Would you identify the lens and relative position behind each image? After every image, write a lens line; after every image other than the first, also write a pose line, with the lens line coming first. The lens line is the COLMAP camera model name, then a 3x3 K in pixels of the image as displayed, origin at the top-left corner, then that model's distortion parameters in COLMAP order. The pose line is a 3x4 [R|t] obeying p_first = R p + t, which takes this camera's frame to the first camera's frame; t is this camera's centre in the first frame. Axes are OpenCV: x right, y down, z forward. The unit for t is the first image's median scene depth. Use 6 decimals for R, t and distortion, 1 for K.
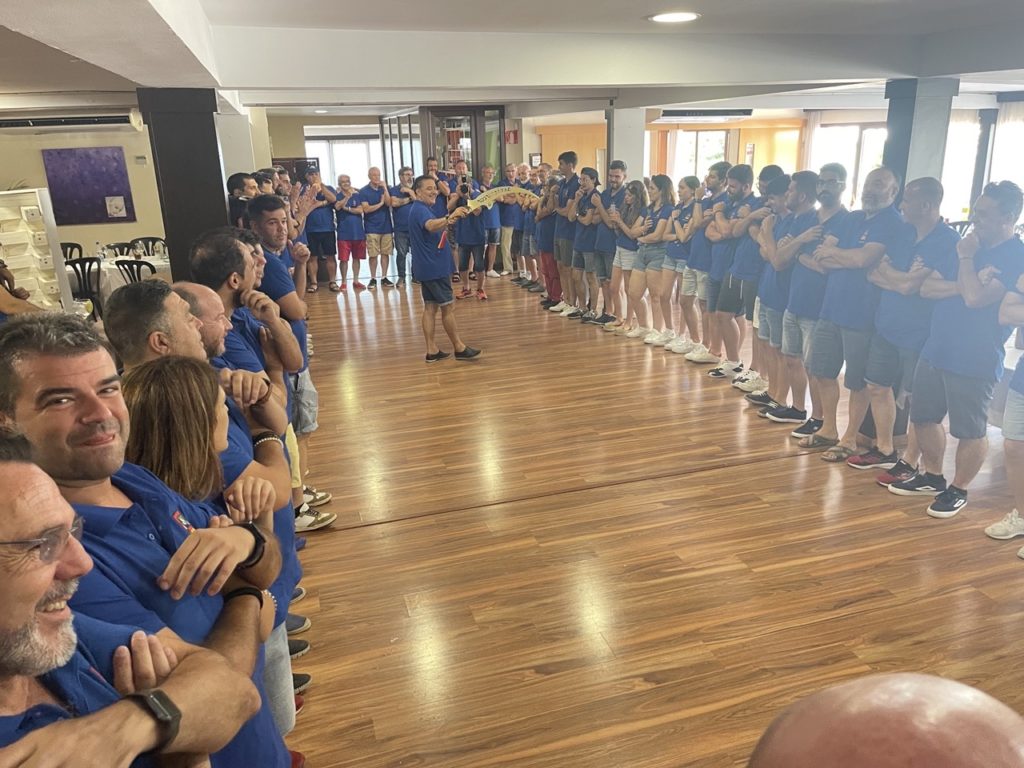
lens RADIAL K [[776.7, 0, 512.0], [0, 776.7, 384.0], [0, 0, 1]] dist [0.059889, -0.067310]
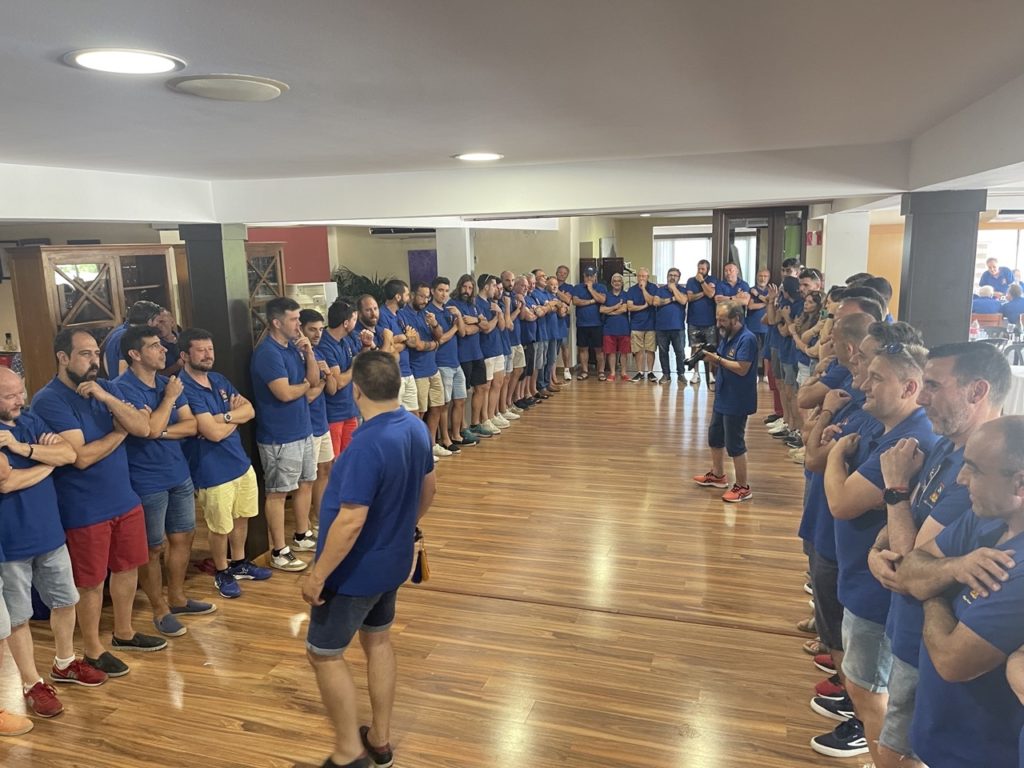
lens RADIAL K [[776.7, 0, 512.0], [0, 776.7, 384.0], [0, 0, 1]] dist [0.059889, -0.067310]
pose [[0.821505, 0.106979, -0.560076, 0.286046], [-0.166488, 0.984443, -0.056163, -0.037267], [0.545355, 0.139384, 0.826535, 0.061964]]
